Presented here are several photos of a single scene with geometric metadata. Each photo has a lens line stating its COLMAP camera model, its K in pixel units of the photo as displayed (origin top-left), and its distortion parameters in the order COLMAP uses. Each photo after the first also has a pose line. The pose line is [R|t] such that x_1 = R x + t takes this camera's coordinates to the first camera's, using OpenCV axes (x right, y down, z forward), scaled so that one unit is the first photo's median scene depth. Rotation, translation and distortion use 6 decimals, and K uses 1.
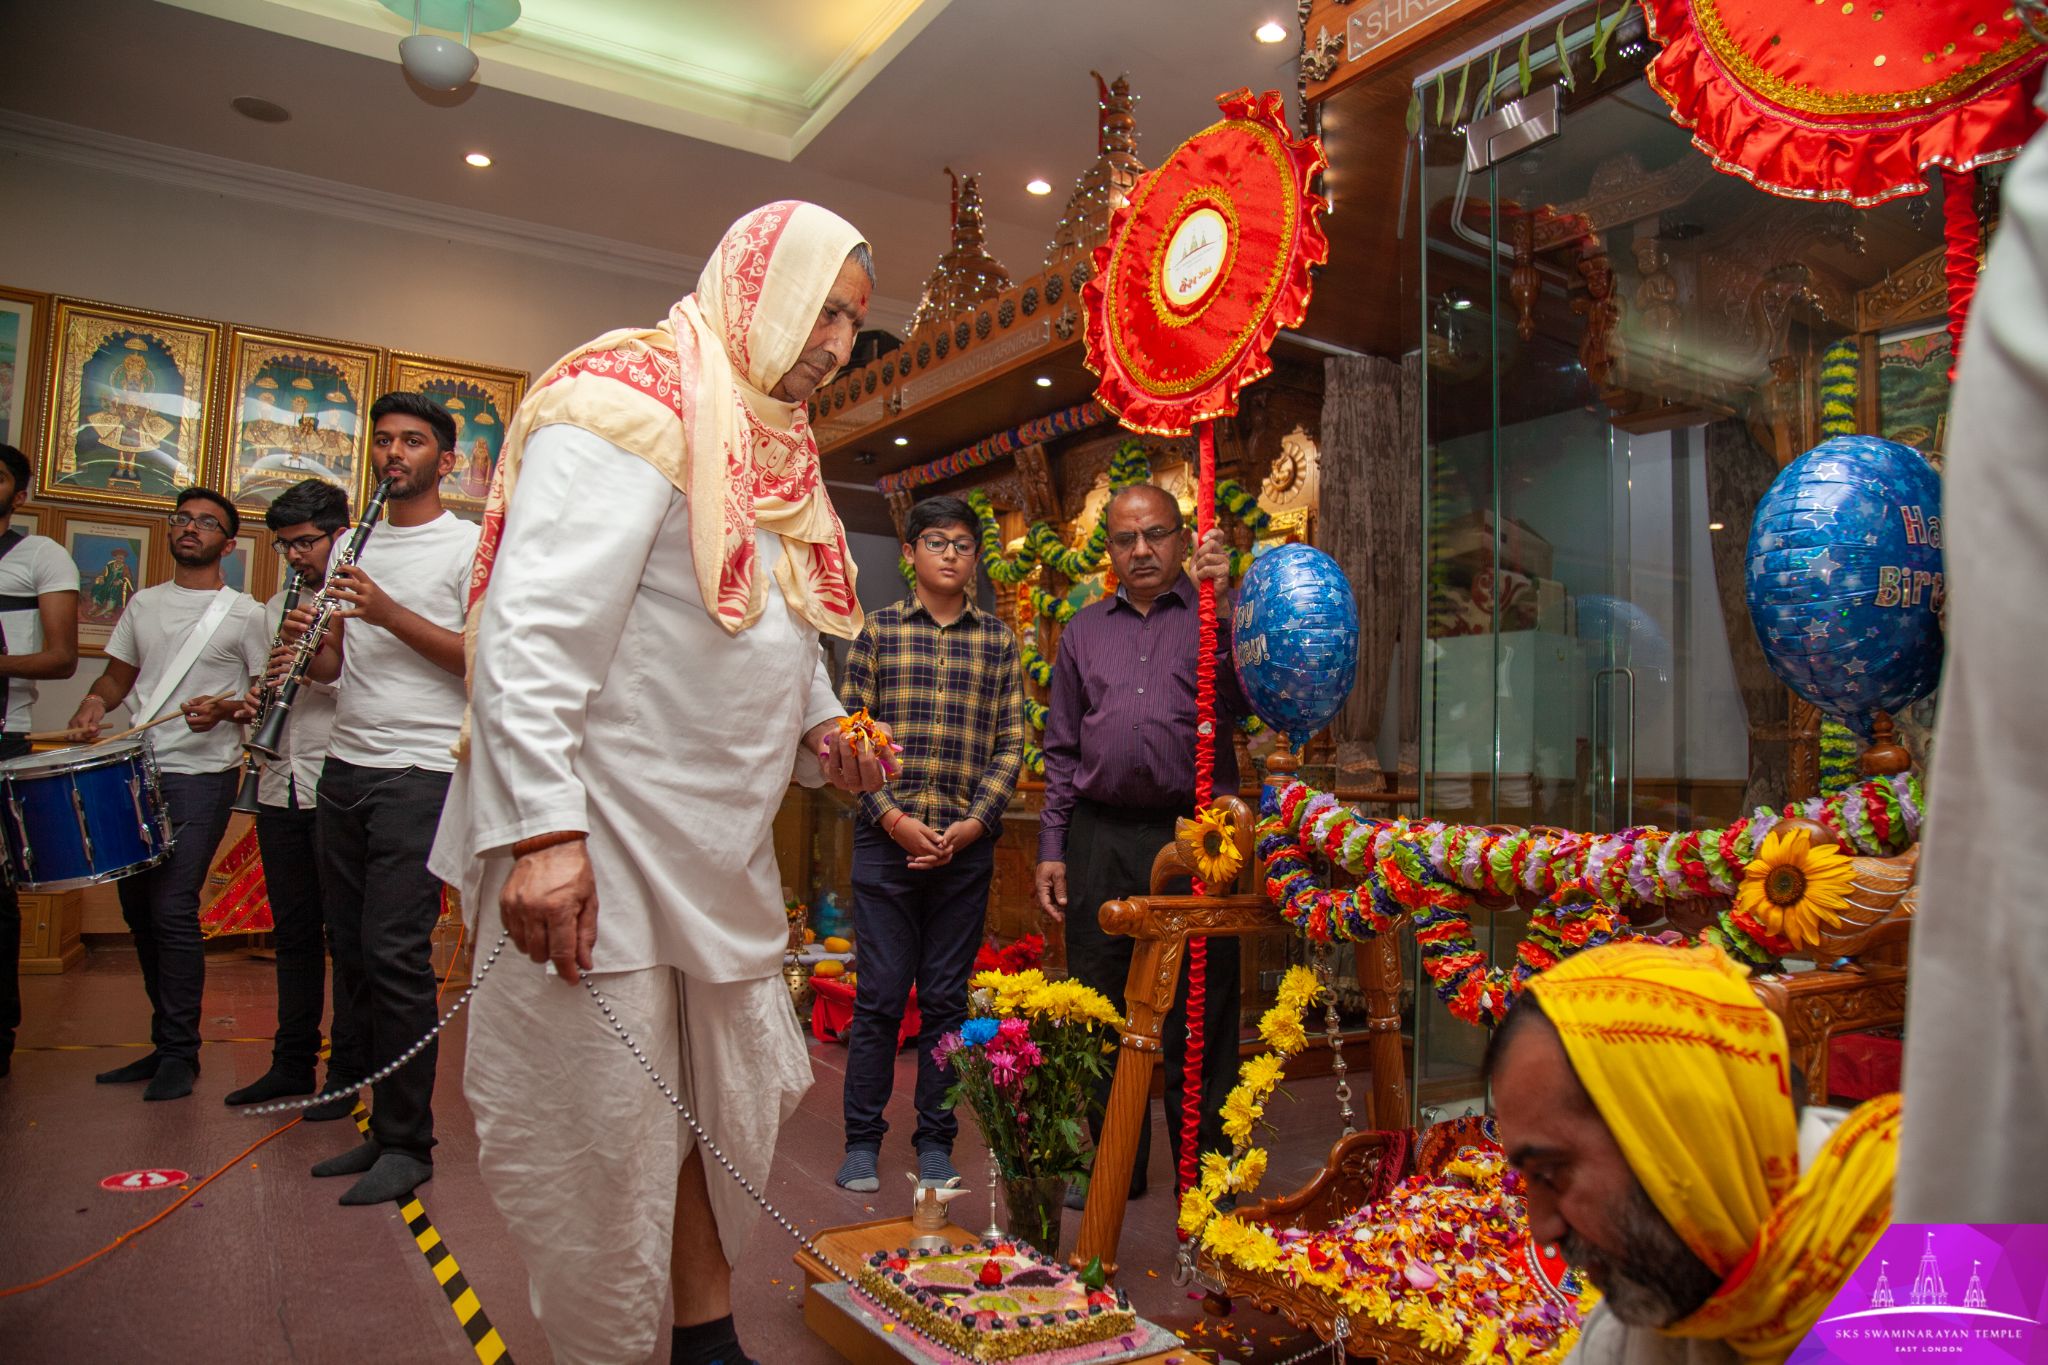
lens RADIAL K [[1418.8, 0, 1044.5], [0, 1418.8, 707.4], [0, 0, 1]] dist [-0.112587, 0.062629]
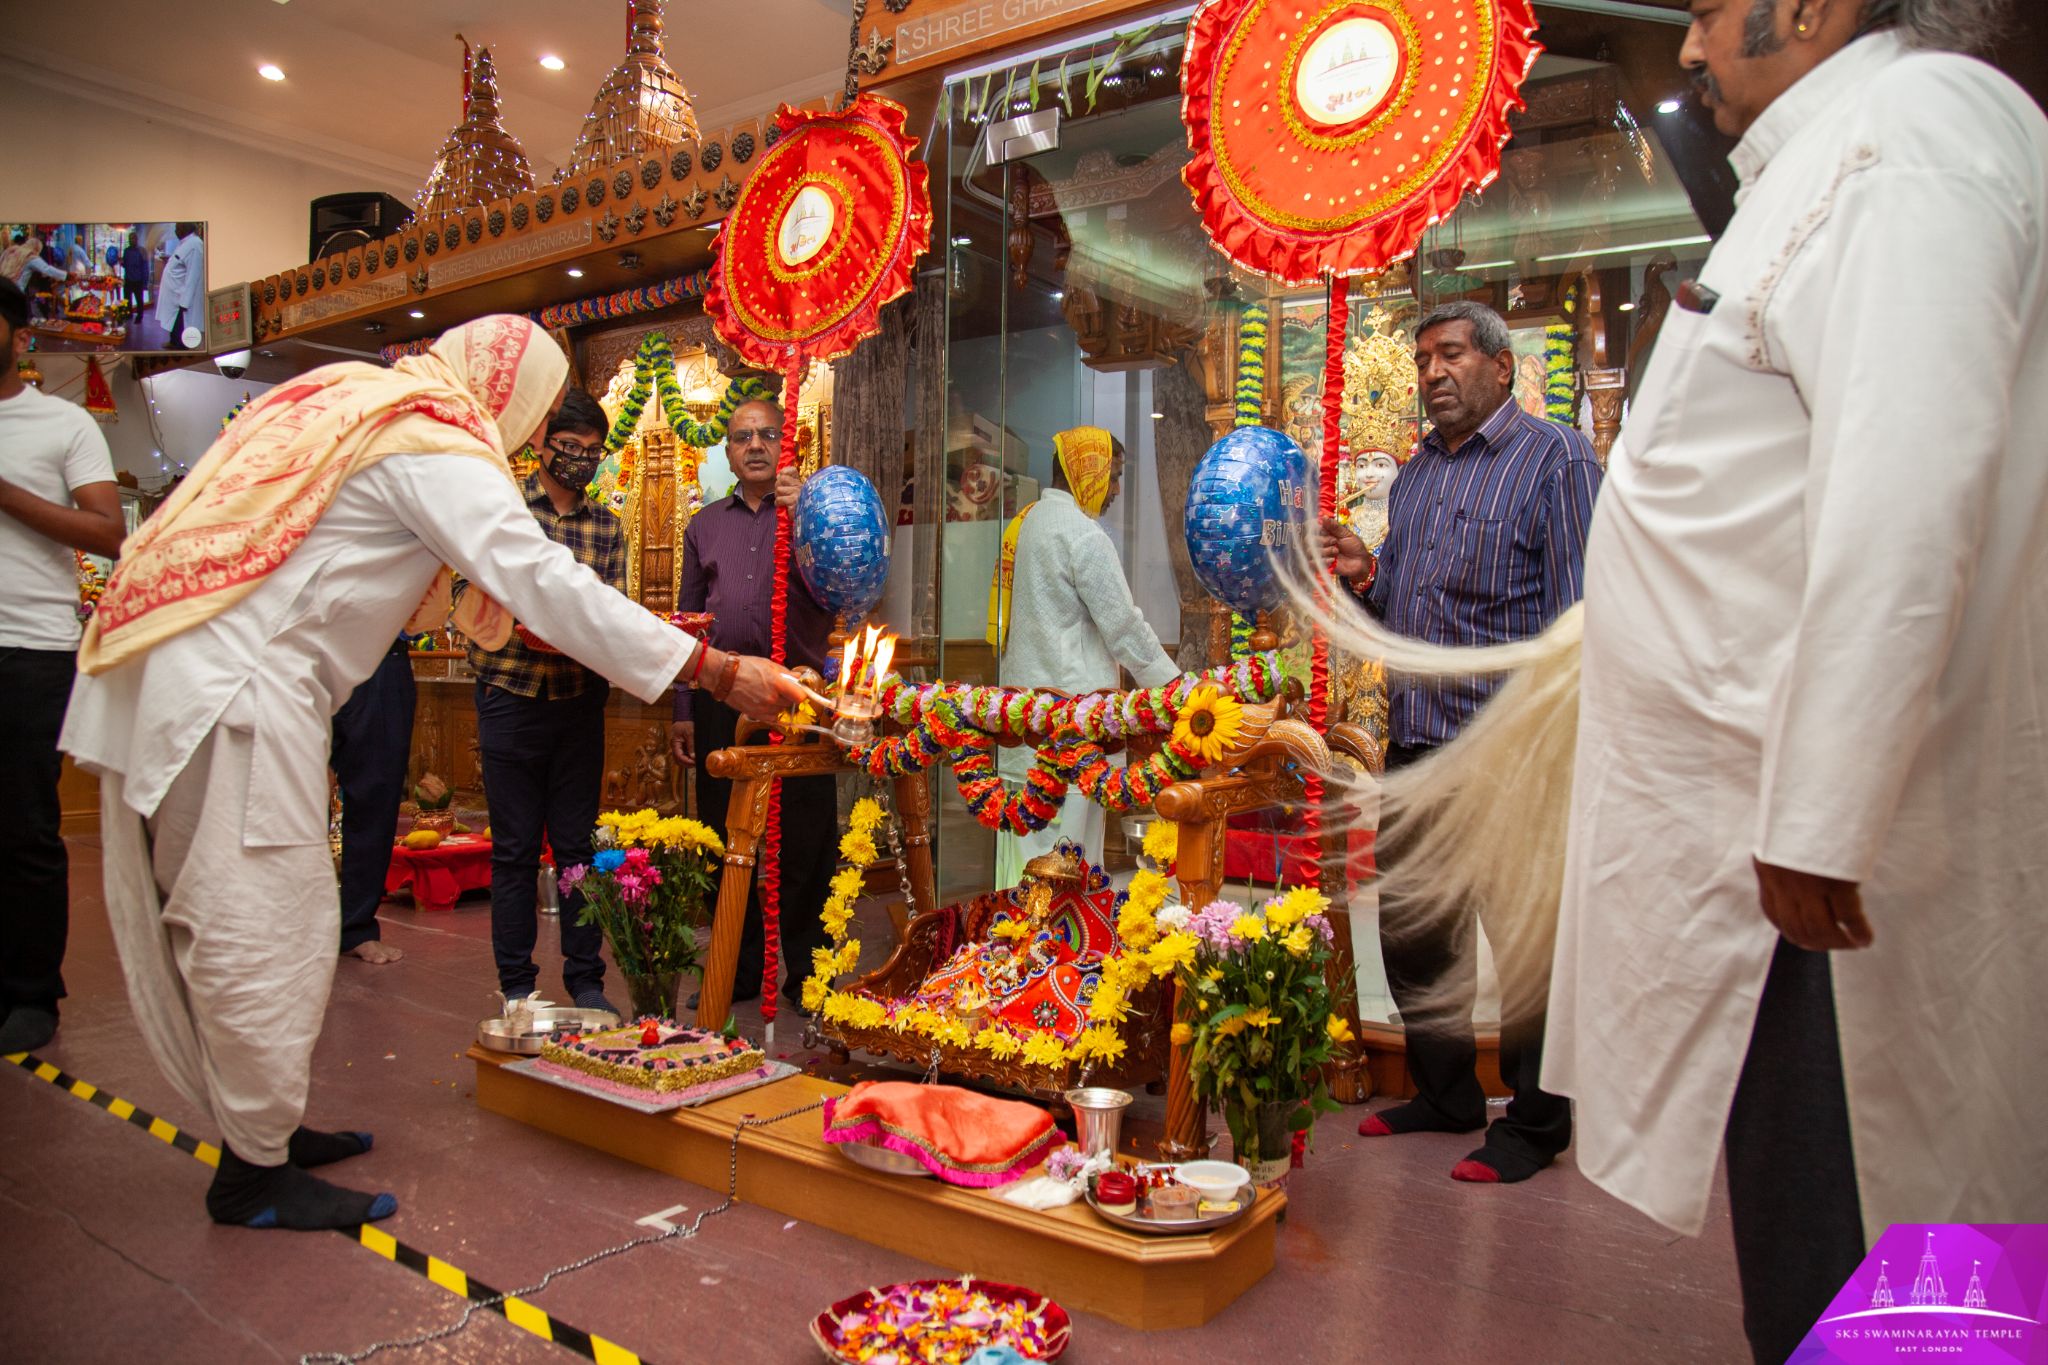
lens RADIAL K [[1386.3, 0, 1023.9], [0, 1386.3, 706.3], [0, 0, 1]] dist [-0.002046, 0.000754]
pose [[0.935842, -0.027494, 0.351345, -0.128656], [-0.007614, 0.995142, 0.098153, -0.026809], [-0.352337, -0.094531, 0.931087, -0.246826]]
